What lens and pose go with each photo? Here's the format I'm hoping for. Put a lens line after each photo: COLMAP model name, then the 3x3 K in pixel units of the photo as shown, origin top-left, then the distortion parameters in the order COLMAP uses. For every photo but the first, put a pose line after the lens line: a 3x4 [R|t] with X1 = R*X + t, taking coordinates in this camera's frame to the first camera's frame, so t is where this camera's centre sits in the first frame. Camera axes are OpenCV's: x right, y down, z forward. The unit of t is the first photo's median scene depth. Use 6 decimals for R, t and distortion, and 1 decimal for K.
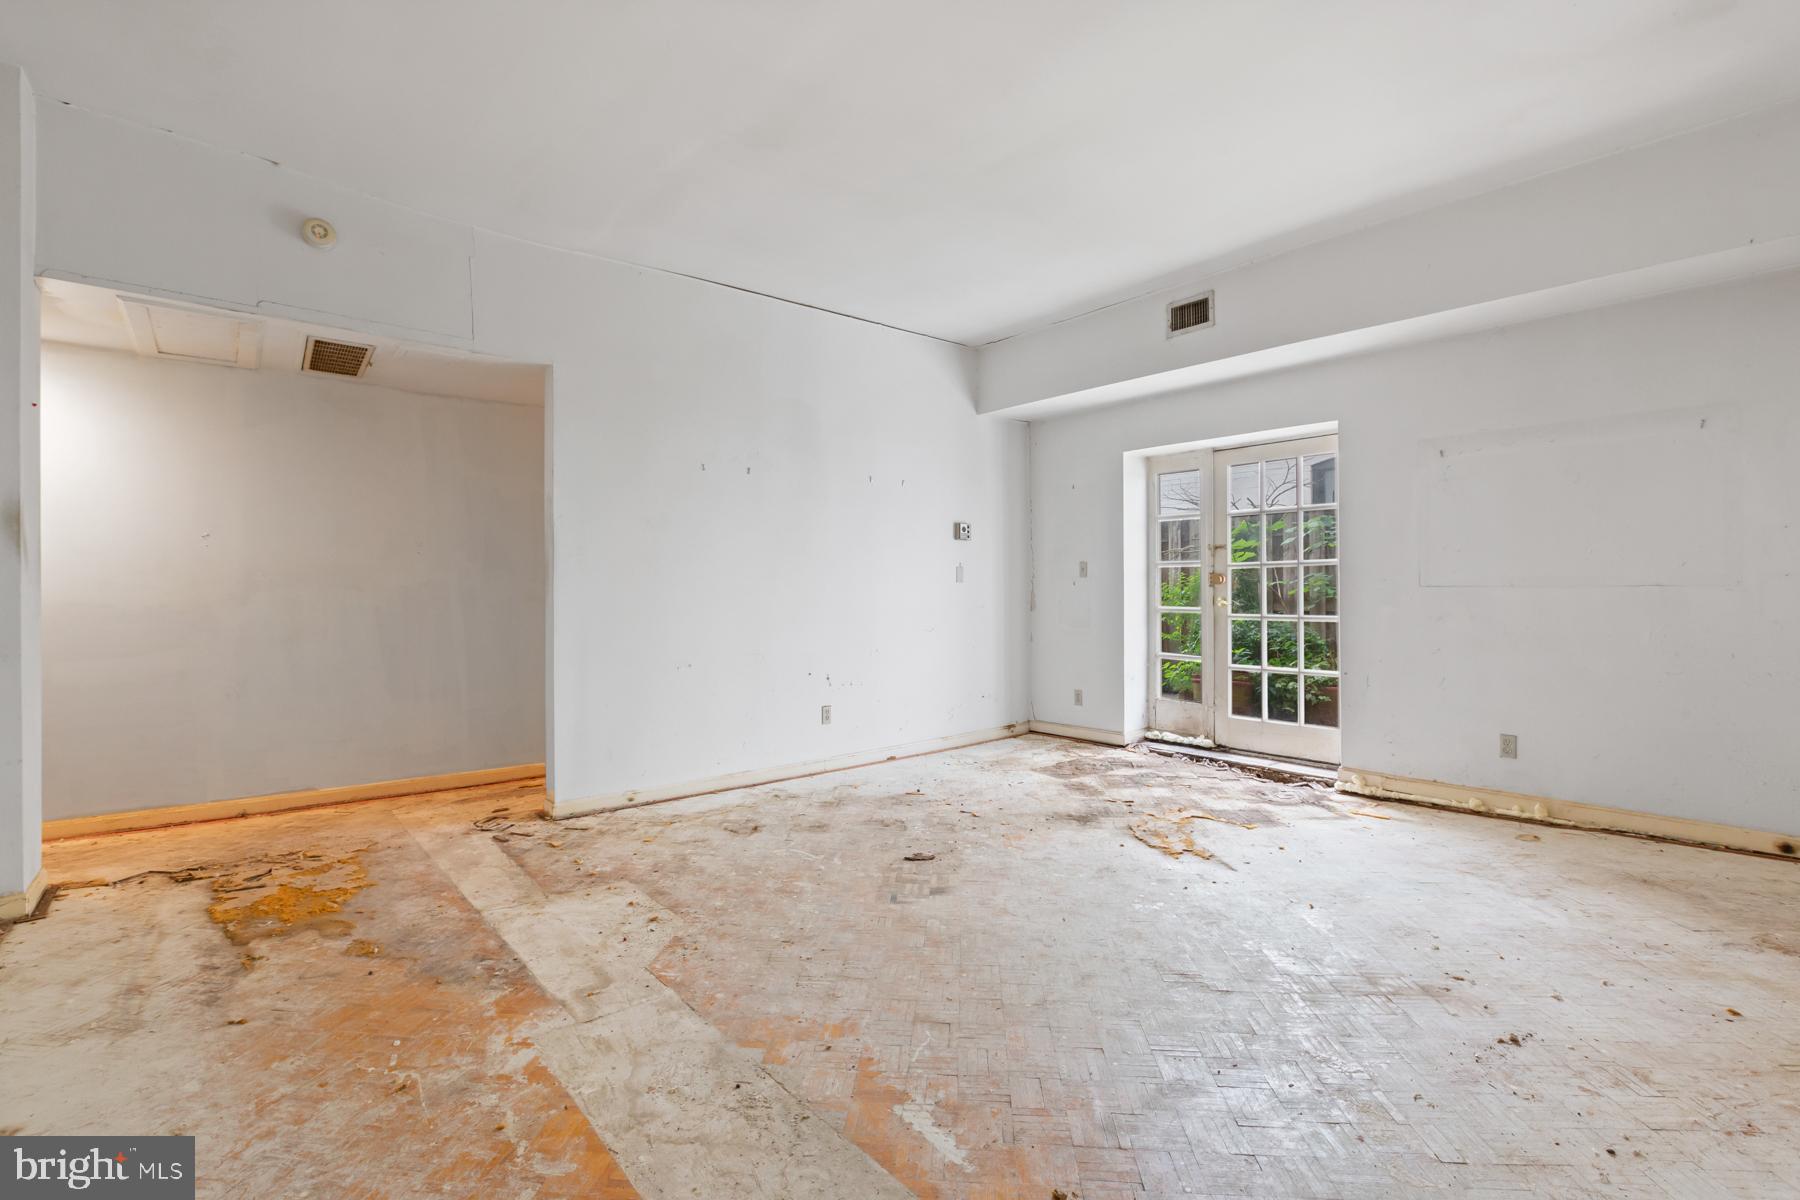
lens RADIAL K [[809.8, 0, 897.8], [0, 809.8, 590.9], [0, 0, 1]] dist [-0.001123, -0.000058]
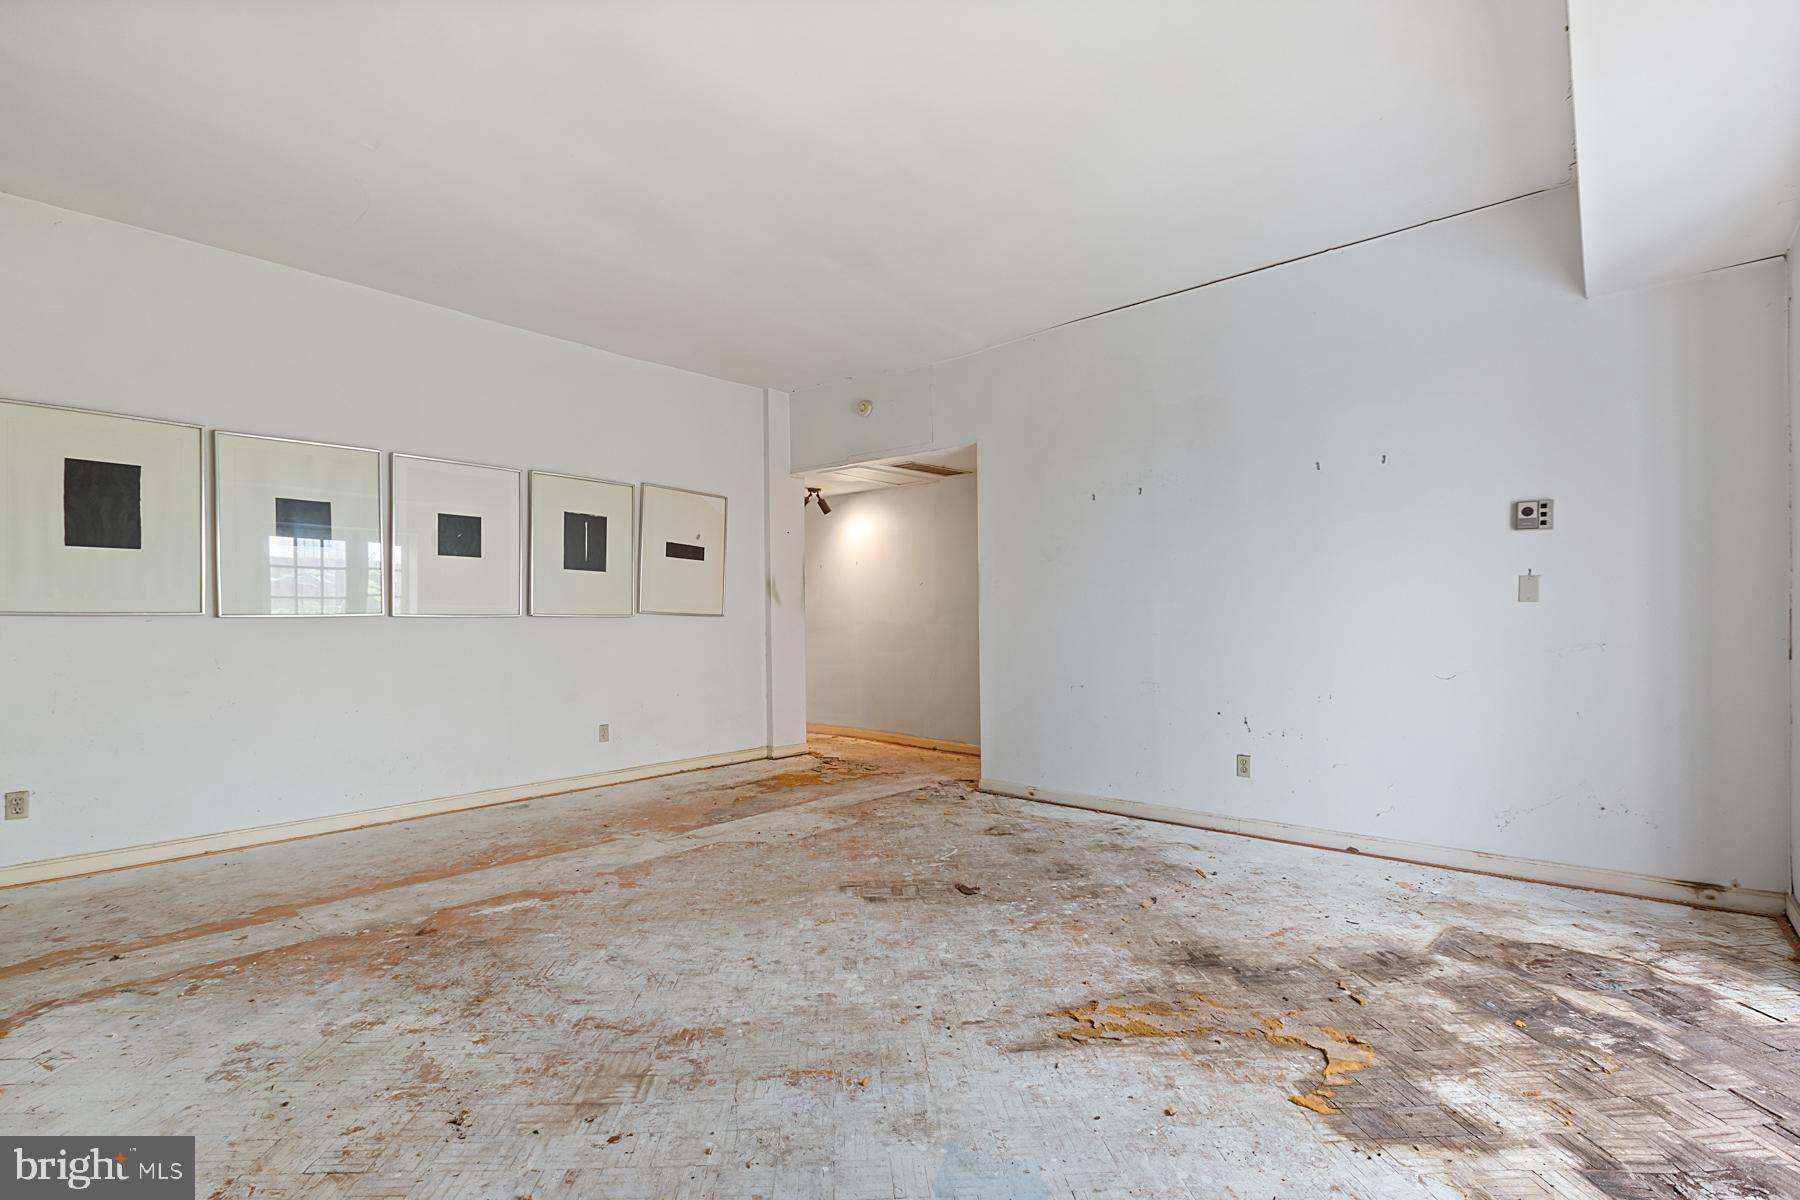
lens RADIAL K [[809.8, 0, 895.6], [0, 809.8, 612.6], [0, 0, 1]] dist [-0.001123, -0.000058]
pose [[0.166824, -0.001627, -0.985985, 1.086888], [0.002276, 0.999997, -0.001265, -0.005278], [0.985984, -0.002033, 0.166827, 0.834806]]
